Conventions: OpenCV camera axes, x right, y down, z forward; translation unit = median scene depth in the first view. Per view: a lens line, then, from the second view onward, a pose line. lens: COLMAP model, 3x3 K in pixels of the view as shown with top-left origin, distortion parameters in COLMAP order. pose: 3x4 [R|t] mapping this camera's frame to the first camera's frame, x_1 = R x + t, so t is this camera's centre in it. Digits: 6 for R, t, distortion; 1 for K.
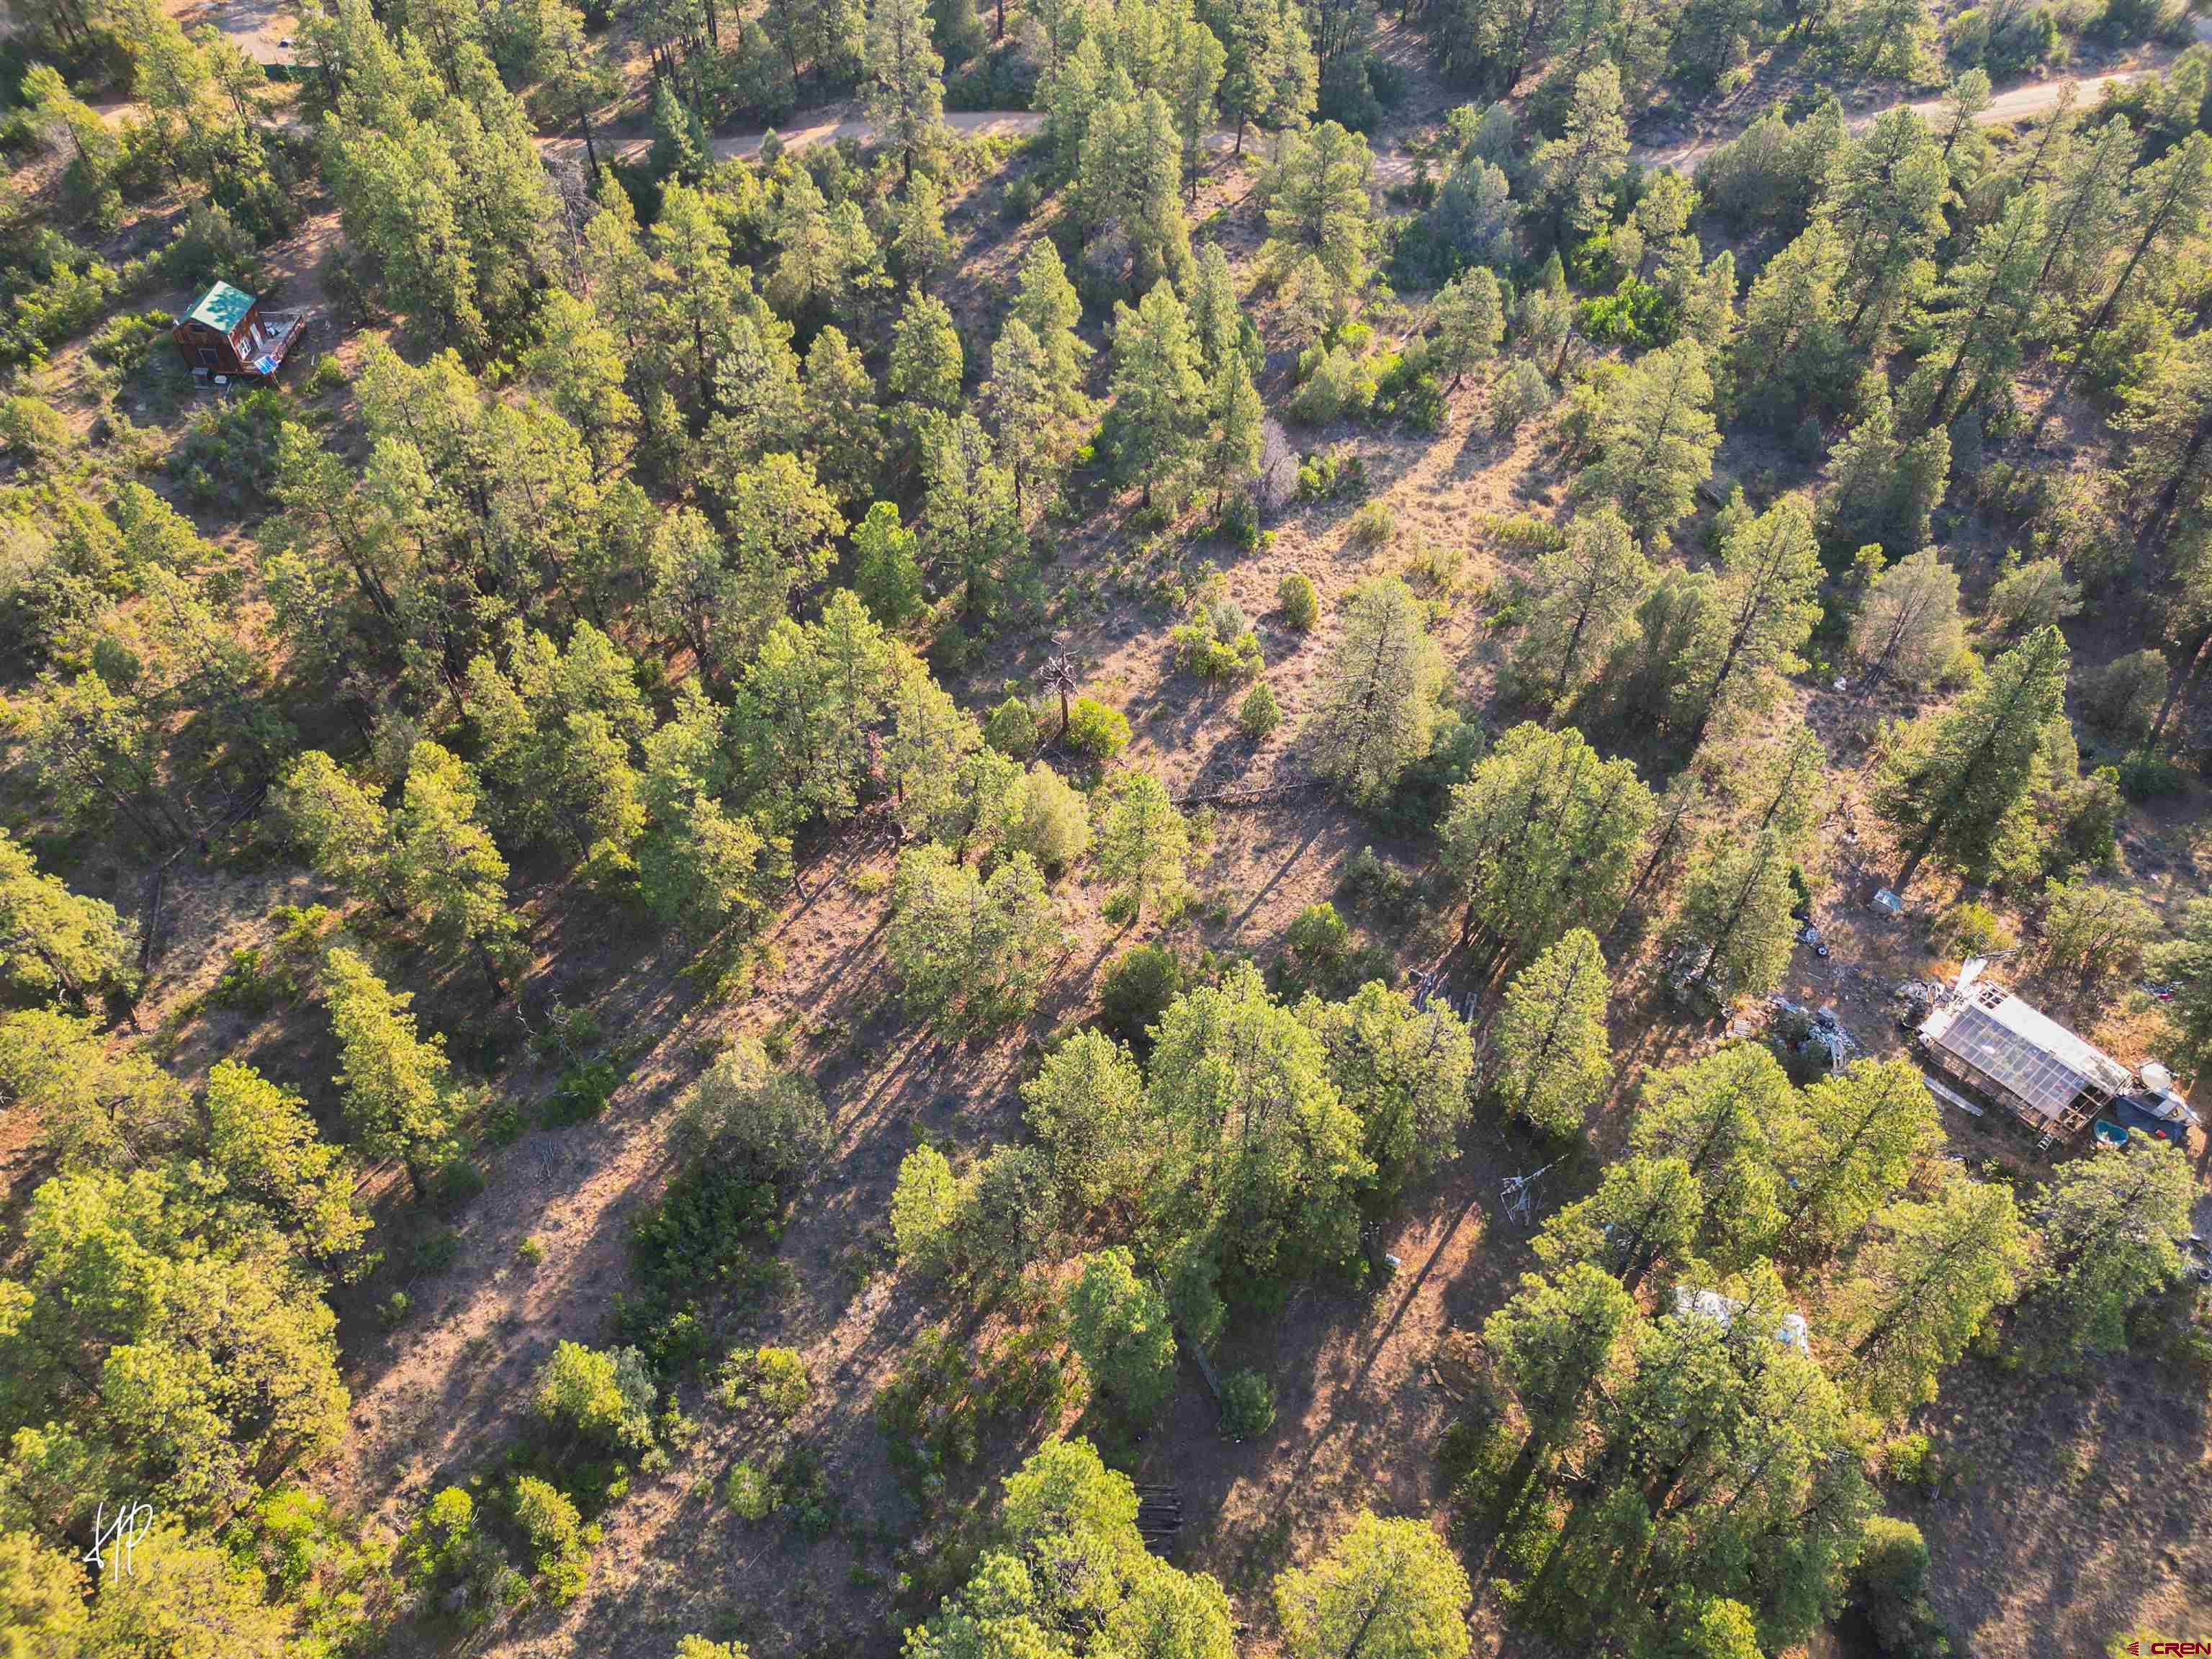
lens RADIAL K [[1541.8, 0, 1106.0], [0, 1541.8, 829.5], [0, 0, 1]] dist [0.064543, -0.055569]
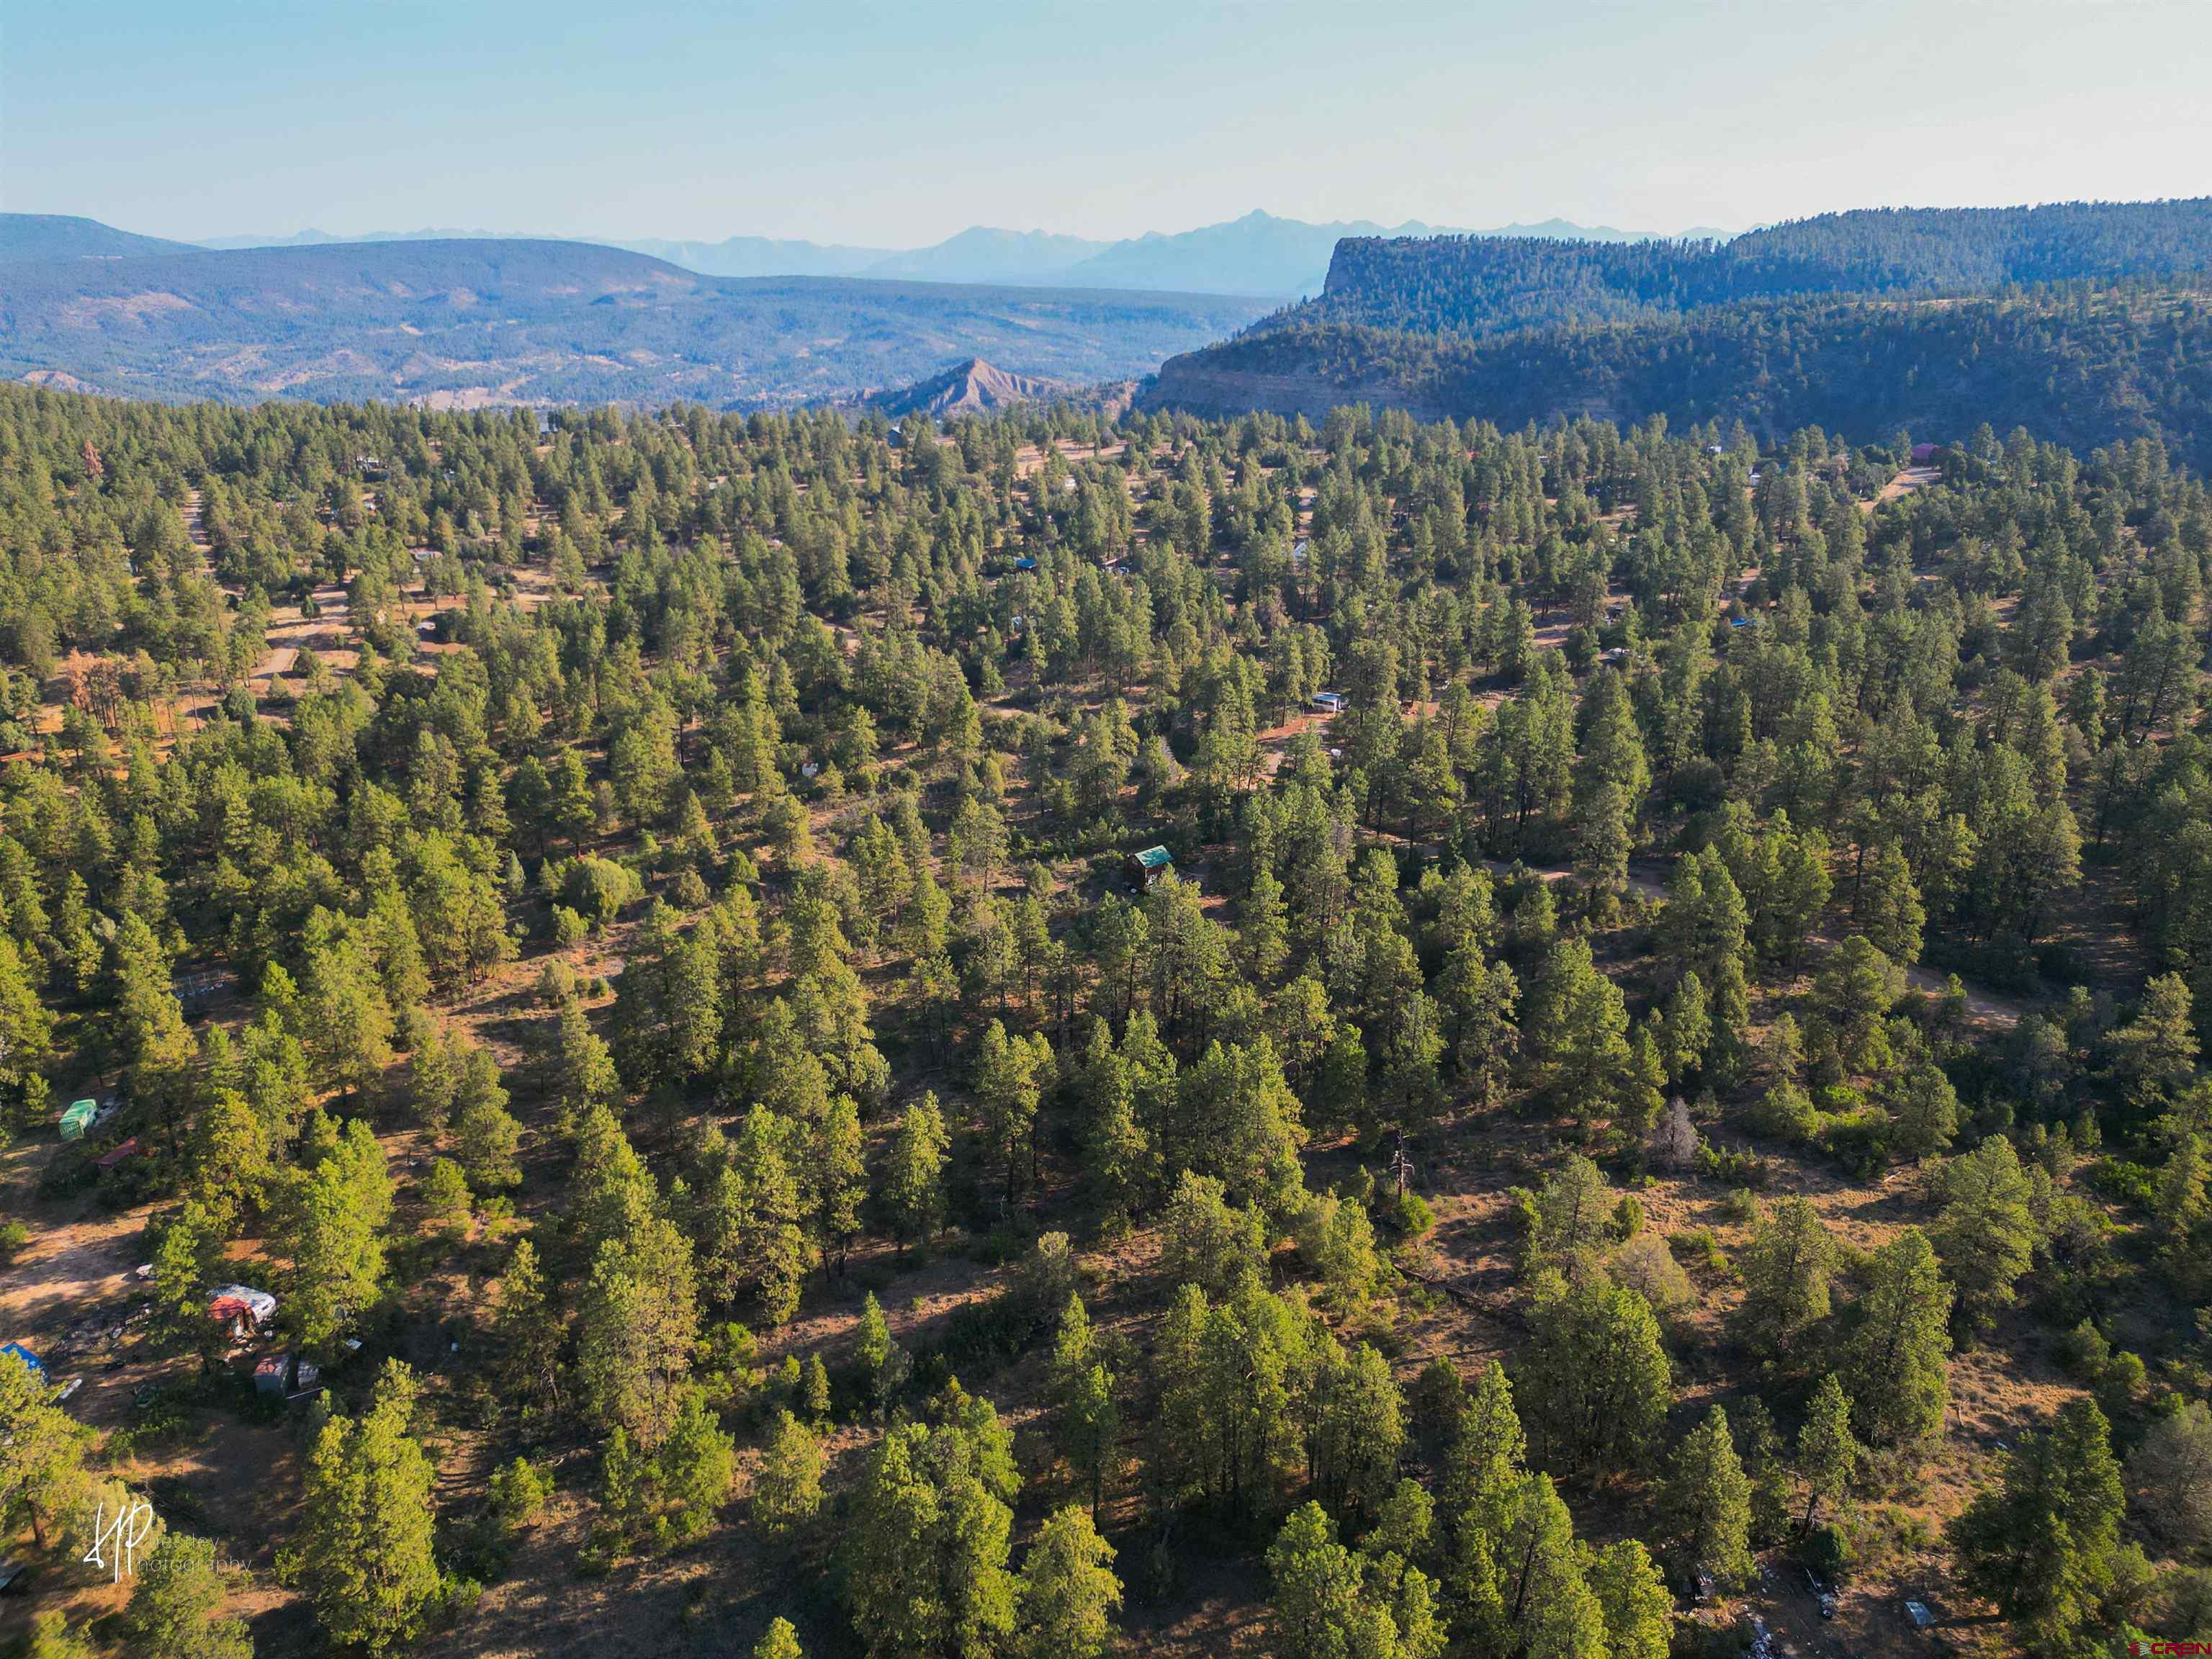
lens RADIAL K [[1541.8, 0, 1106.0], [0, 1541.8, 829.5], [0, 0, 1]] dist [0.064543, -0.055569]
pose [[0.712058, 0.220565, -0.666576, 0.578801], [-0.512473, 0.812224, -0.278681, 0.160798], [0.479942, 0.540040, 0.691385, -0.250414]]
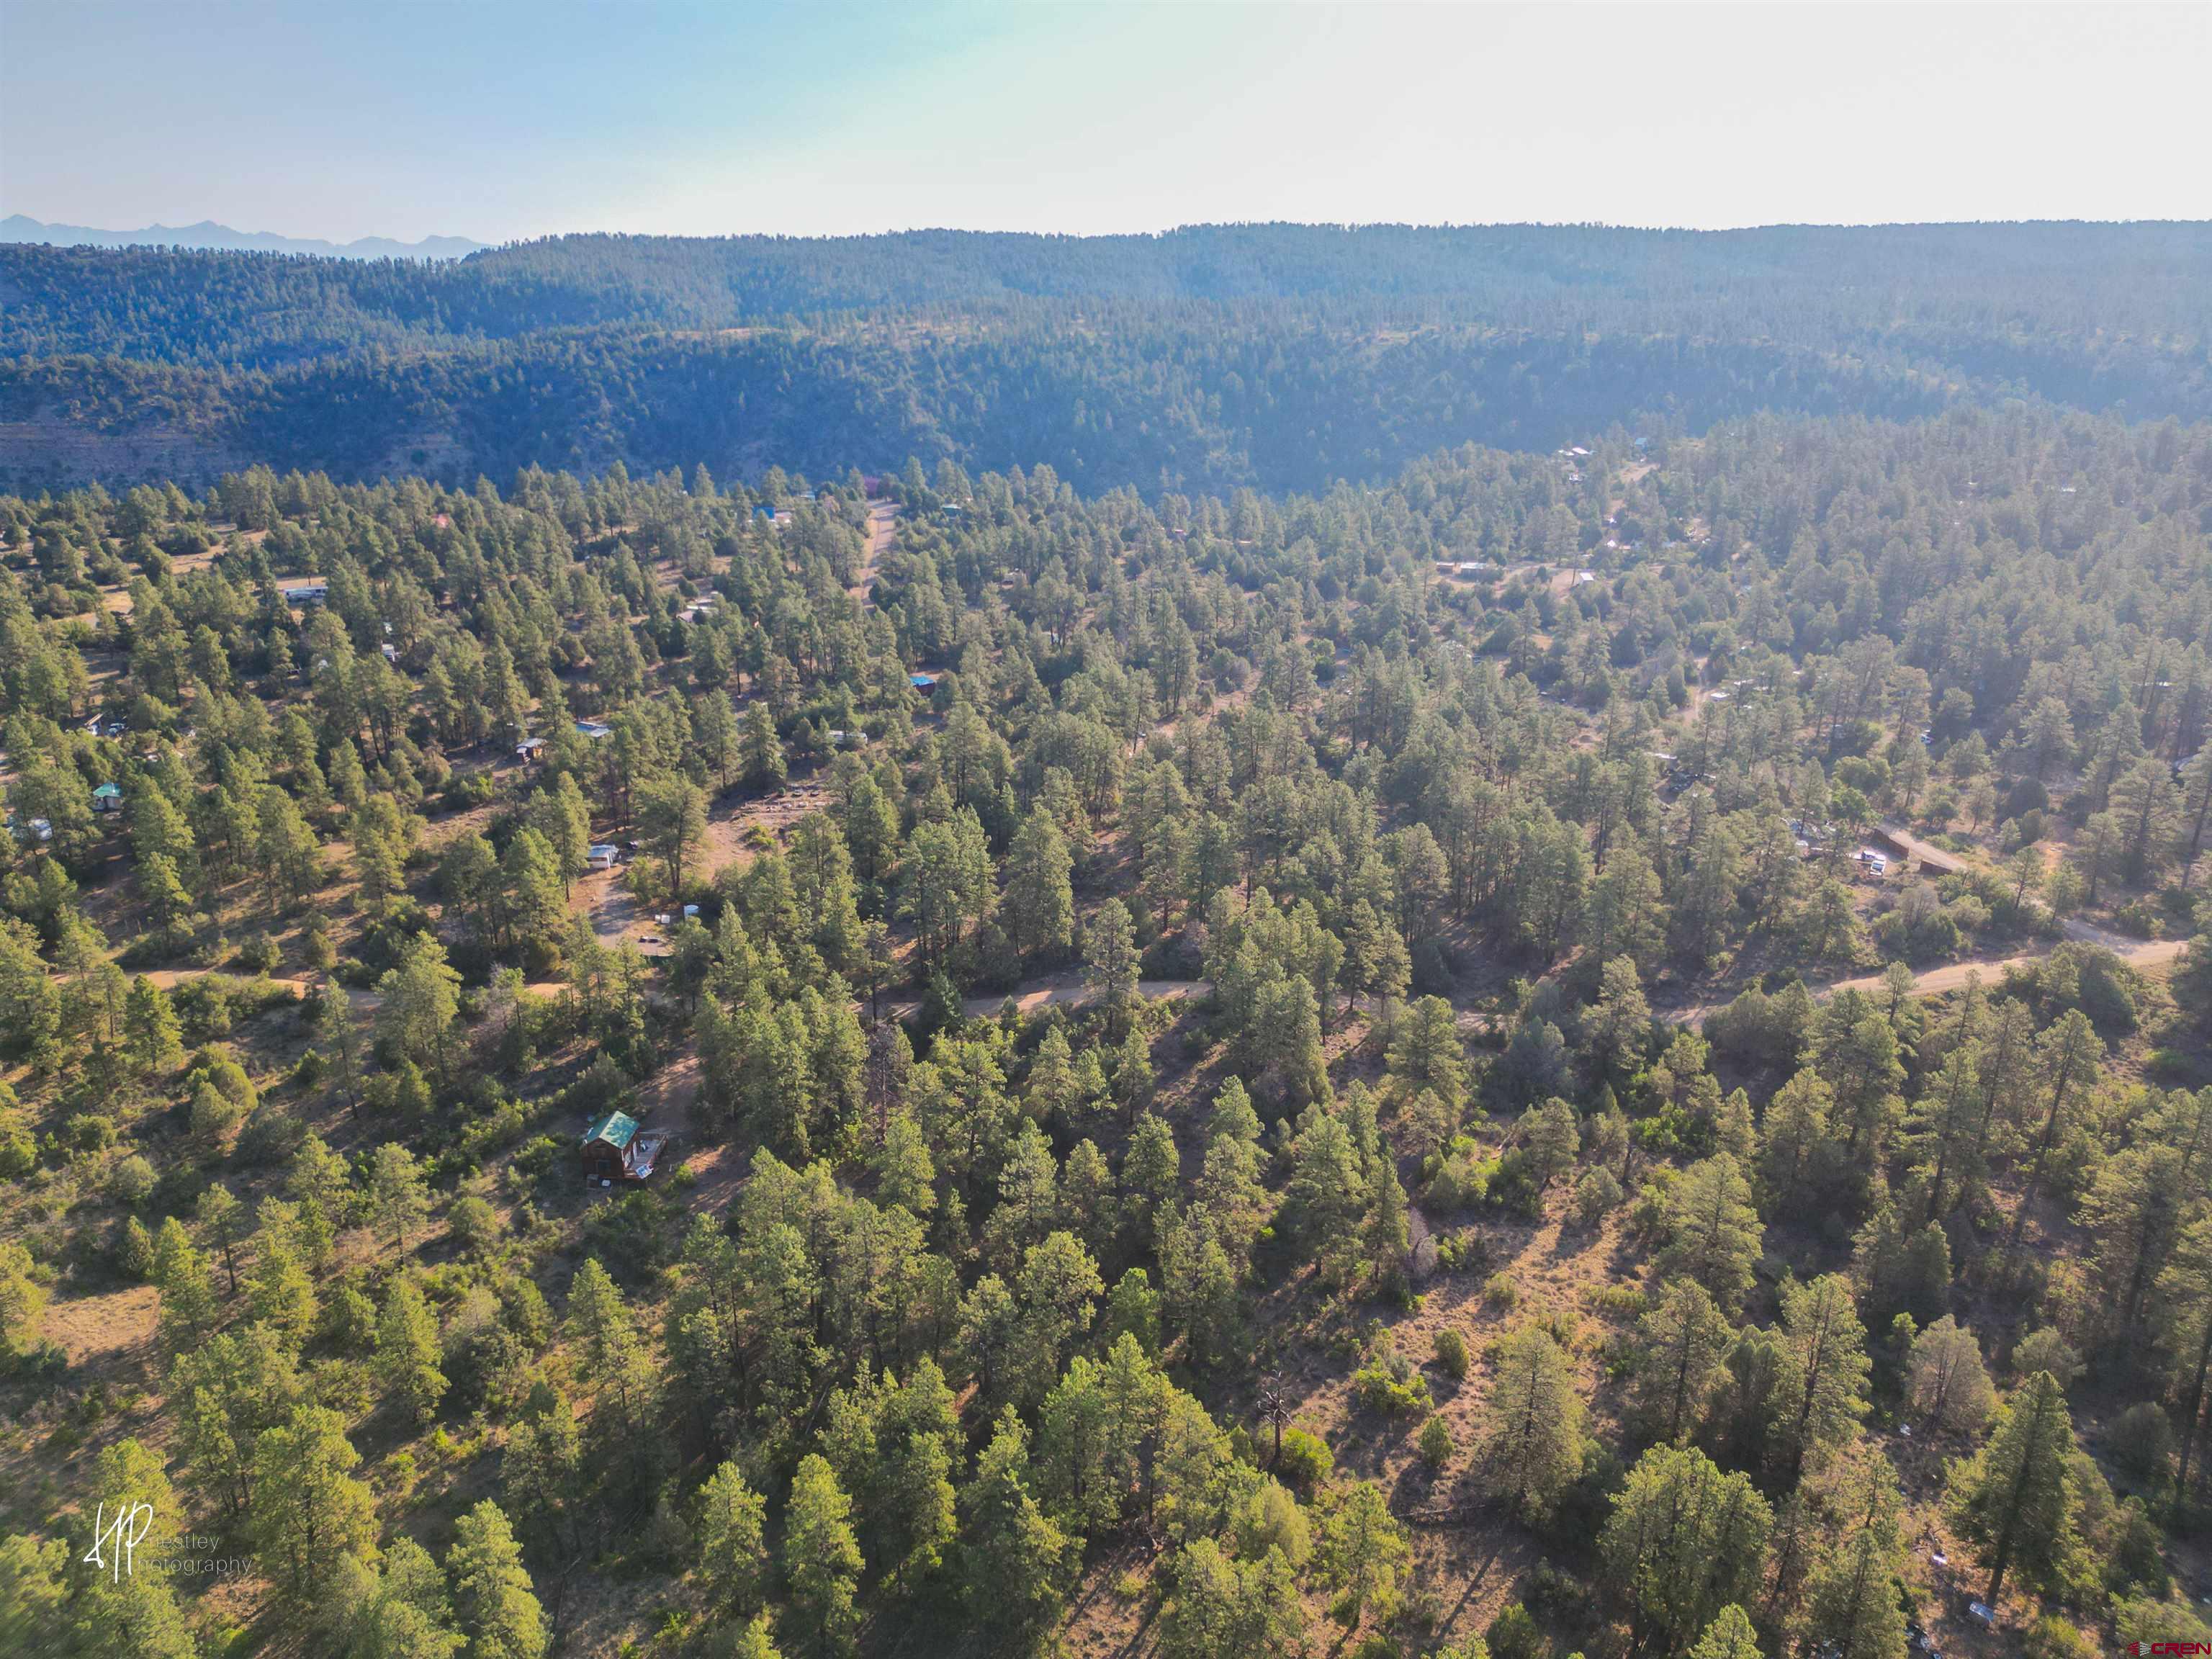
lens RADIAL K [[1541.8, 0, 1106.0], [0, 1541.8, 829.5], [0, 0, 1]] dist [0.064543, -0.055569]
pose [[0.999676, -0.005285, -0.024897, -0.118166], [-0.007303, 0.877496, -0.479528, 0.084348], [0.024381, 0.479555, 0.877173, -0.307770]]
